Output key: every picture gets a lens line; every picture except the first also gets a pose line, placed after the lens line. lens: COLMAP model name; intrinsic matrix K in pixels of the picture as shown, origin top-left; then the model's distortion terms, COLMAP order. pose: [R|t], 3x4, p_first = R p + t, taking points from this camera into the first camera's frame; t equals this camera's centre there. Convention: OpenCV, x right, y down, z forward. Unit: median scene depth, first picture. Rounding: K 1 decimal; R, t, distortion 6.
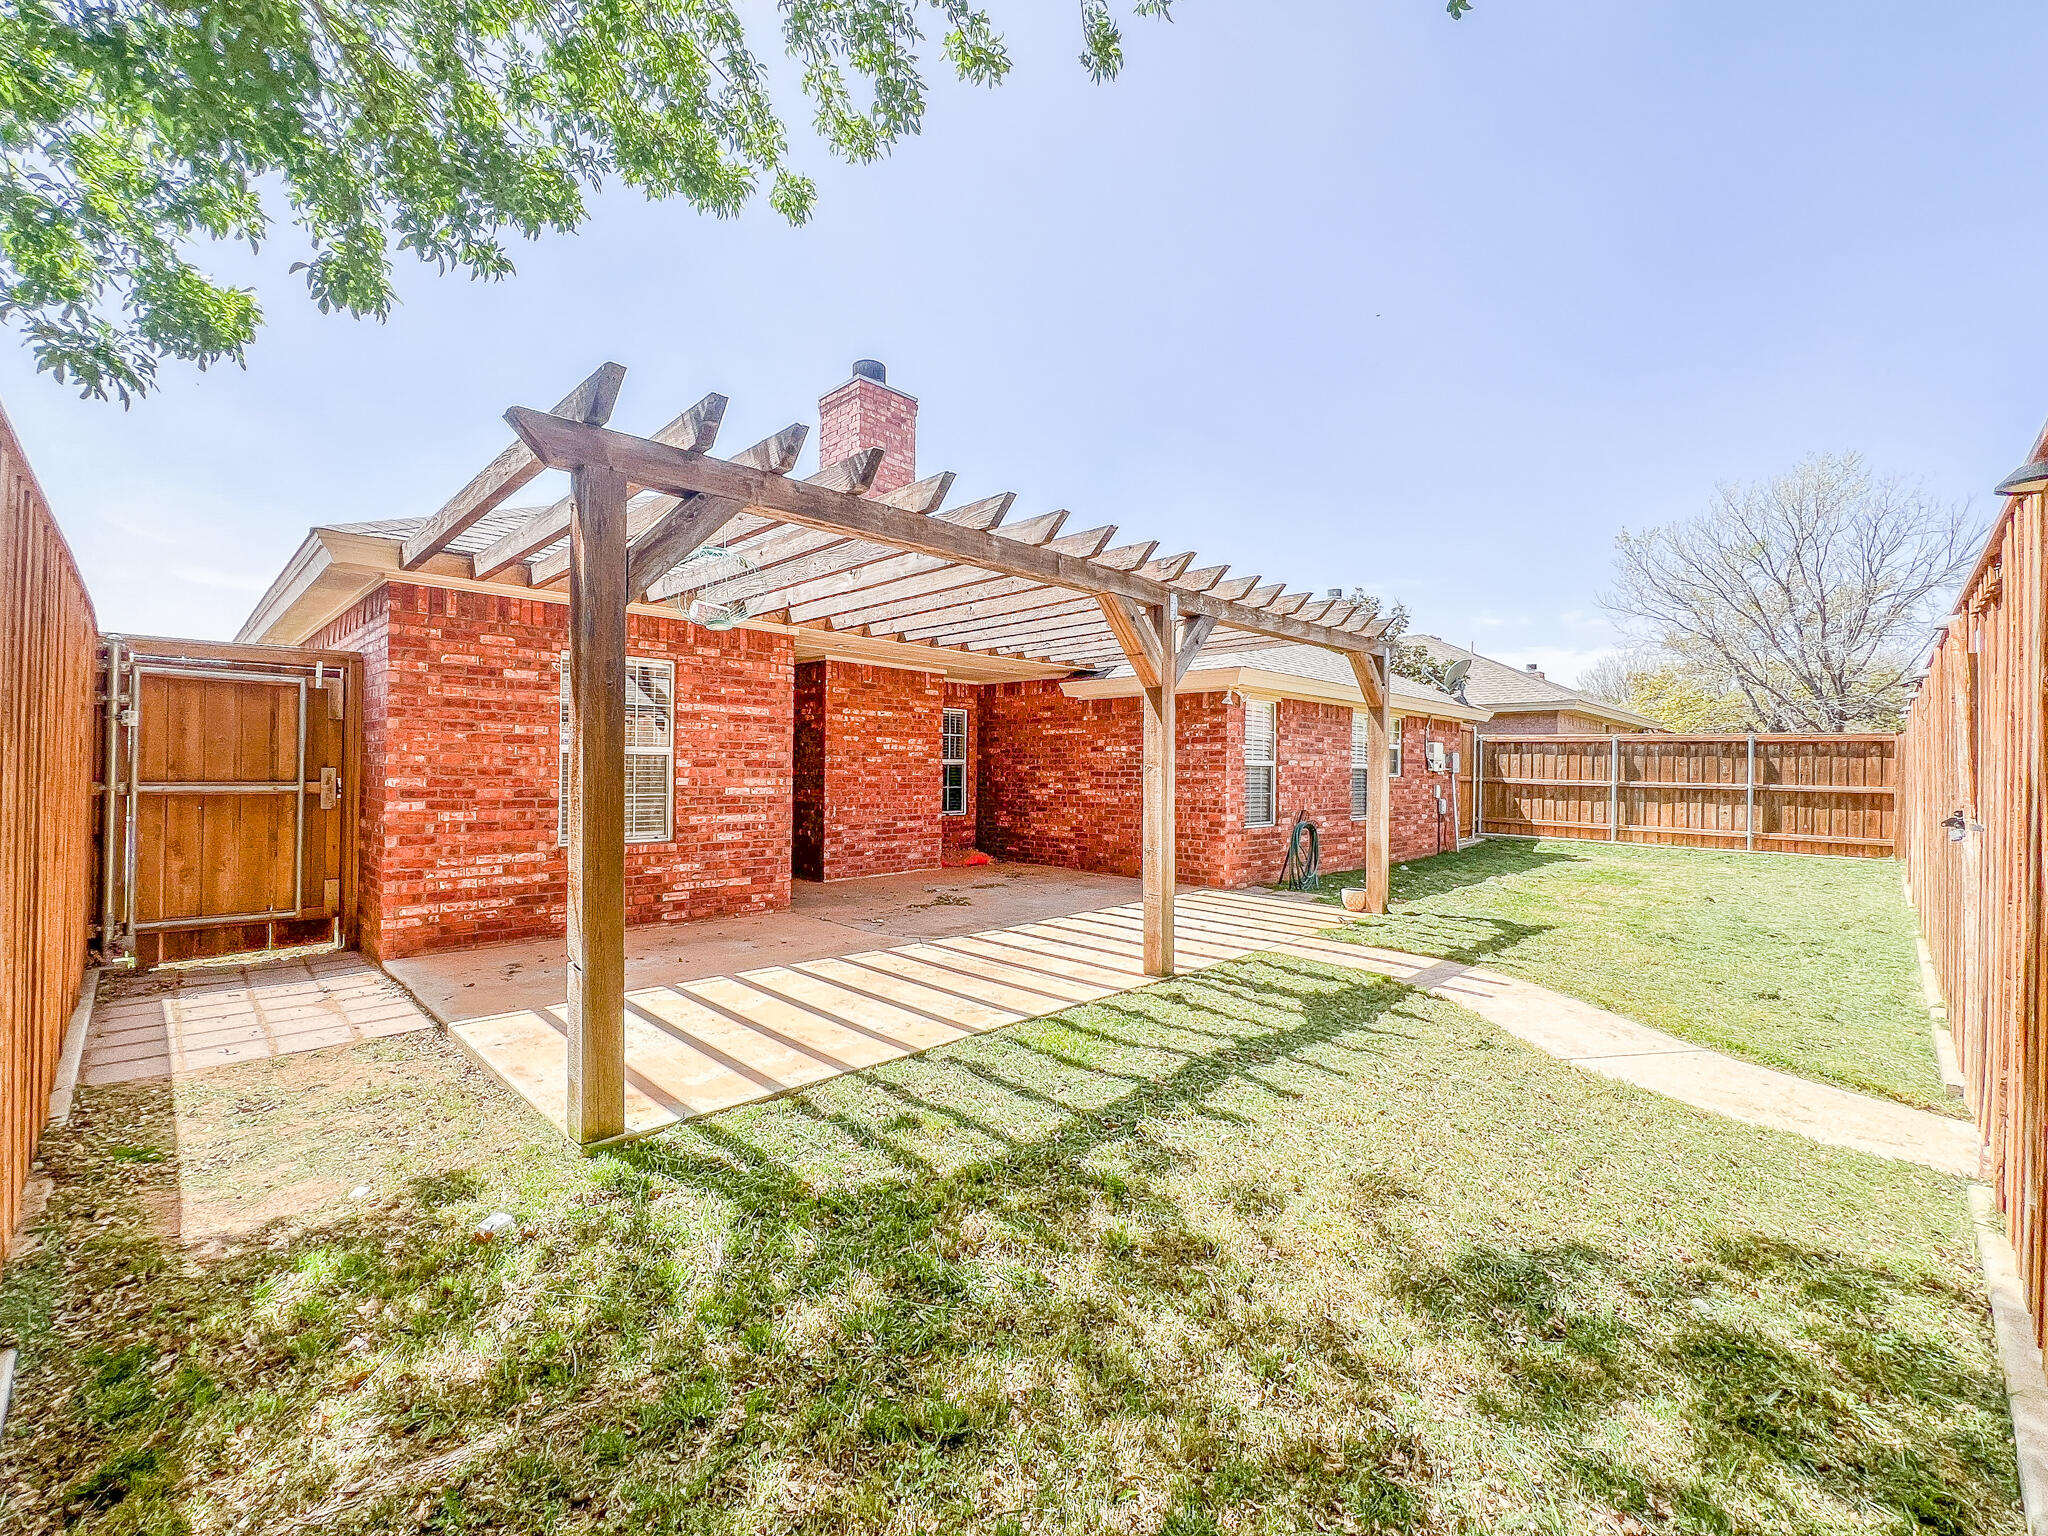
lens RADIAL K [[865.8, 0, 1024.0], [0, 865.8, 768.0], [0, 0, 1]] dist [0.000056, -0.000001]
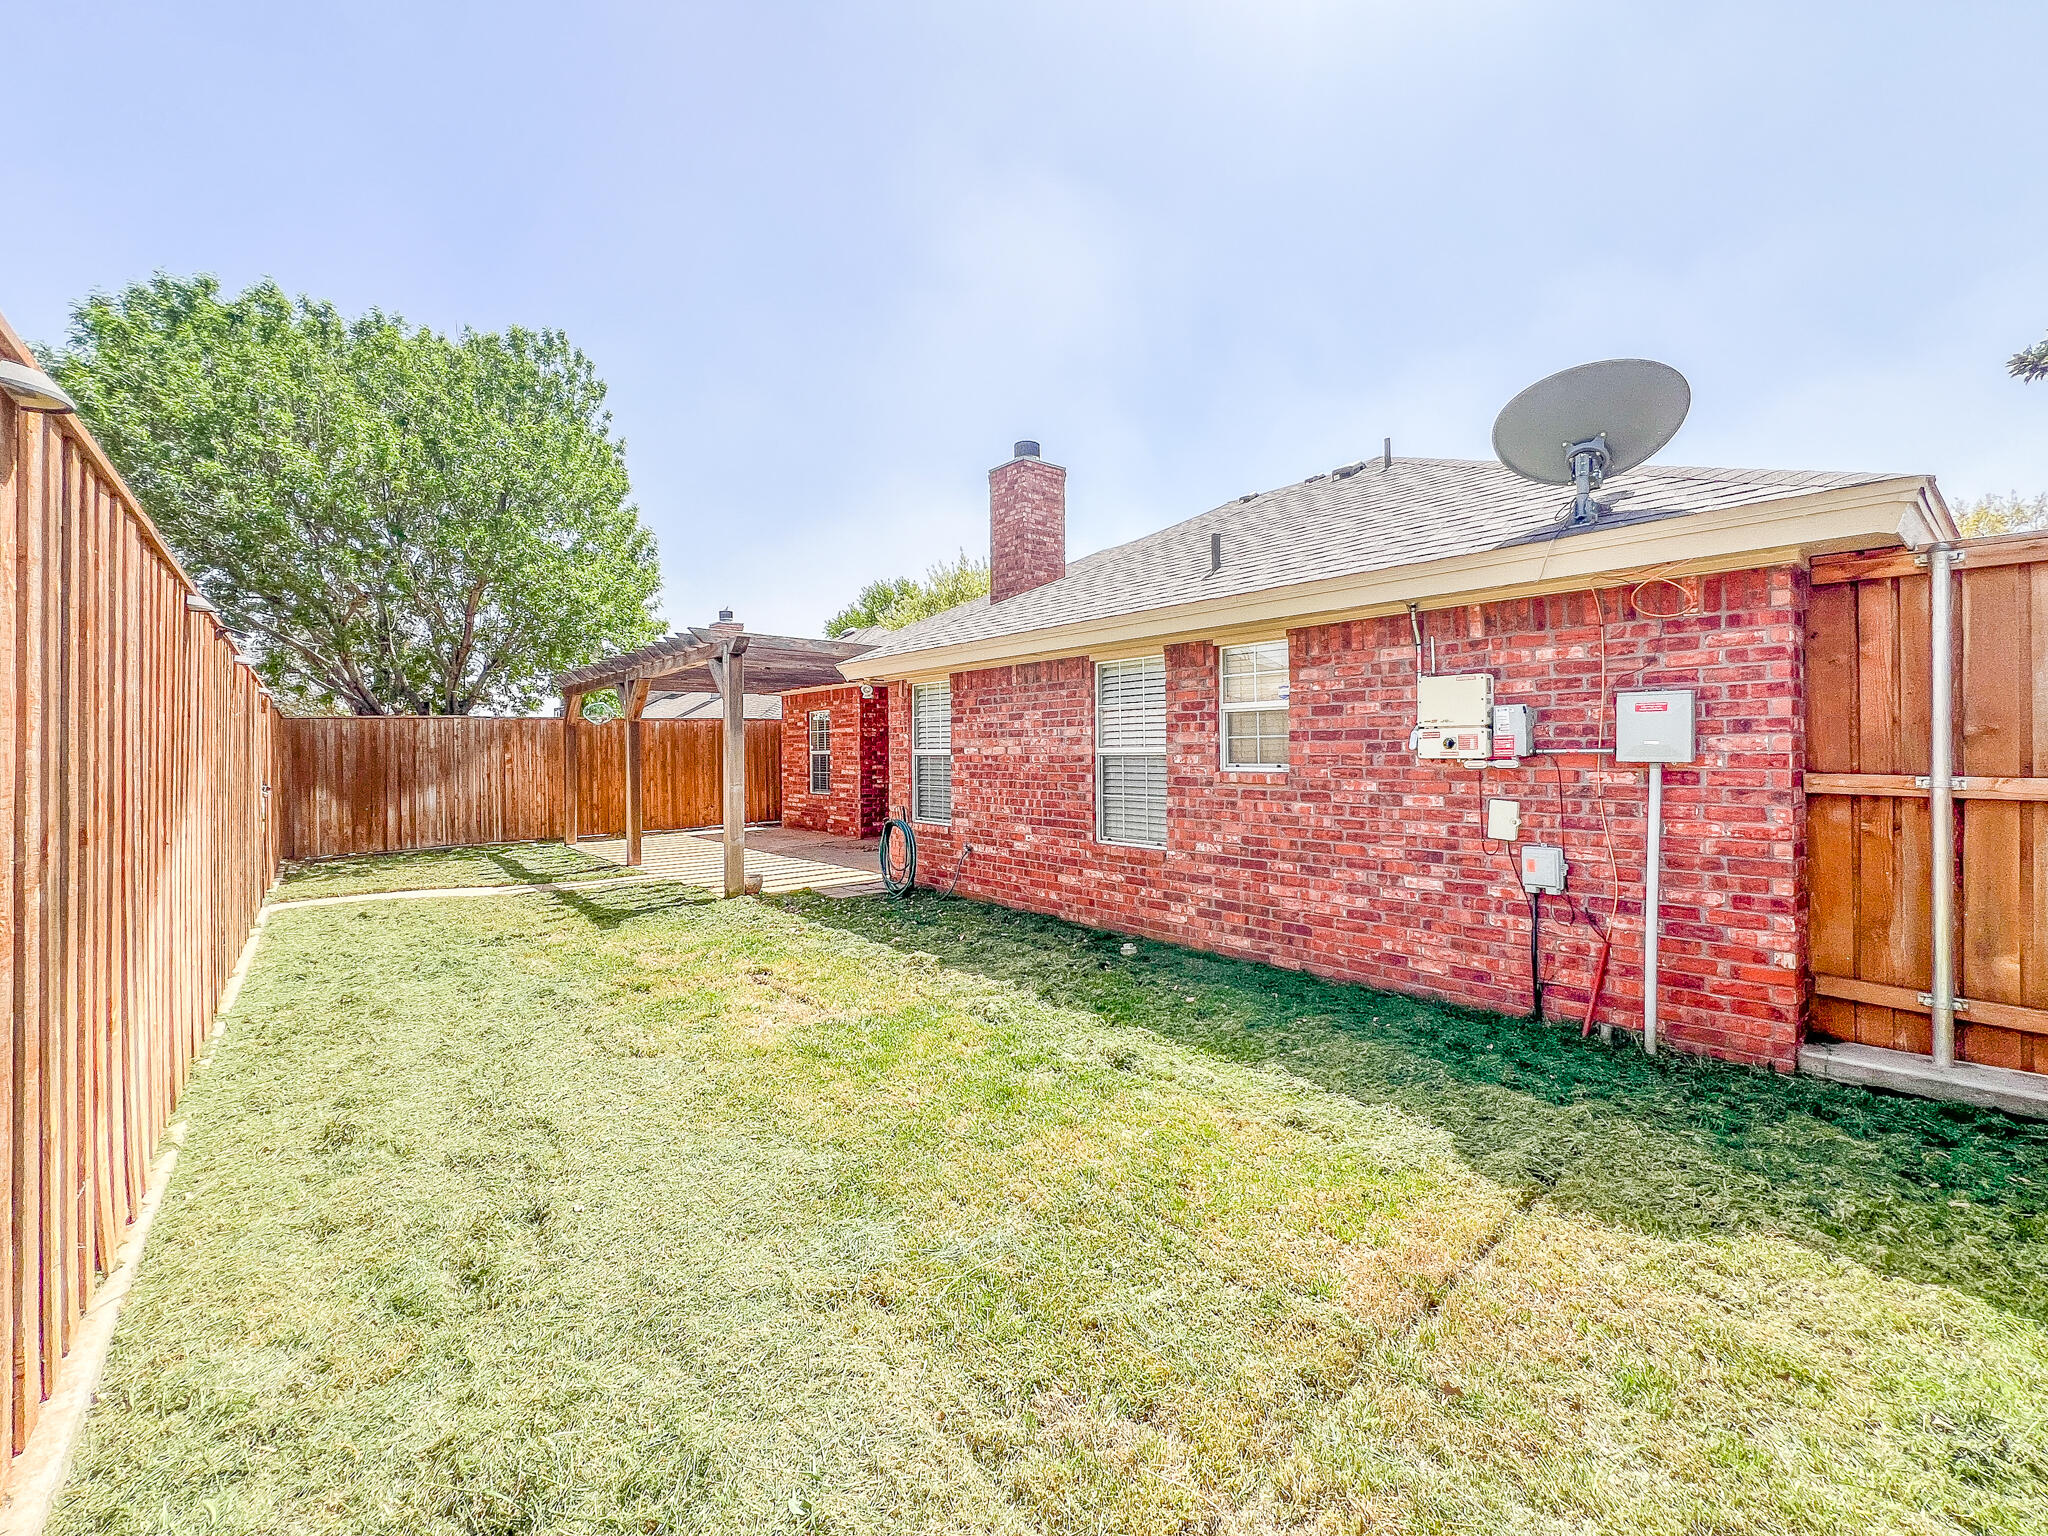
lens RADIAL K [[865.8, 0, 1024.0], [0, 865.8, 768.0], [0, 0, 1]] dist [0.000056, -0.000001]
pose [[-0.117716, 0.003400, -0.993041, 1.092221], [0.000767, 0.999994, 0.003333, 0.007542], [0.993047, -0.000369, -0.117718, 1.138499]]
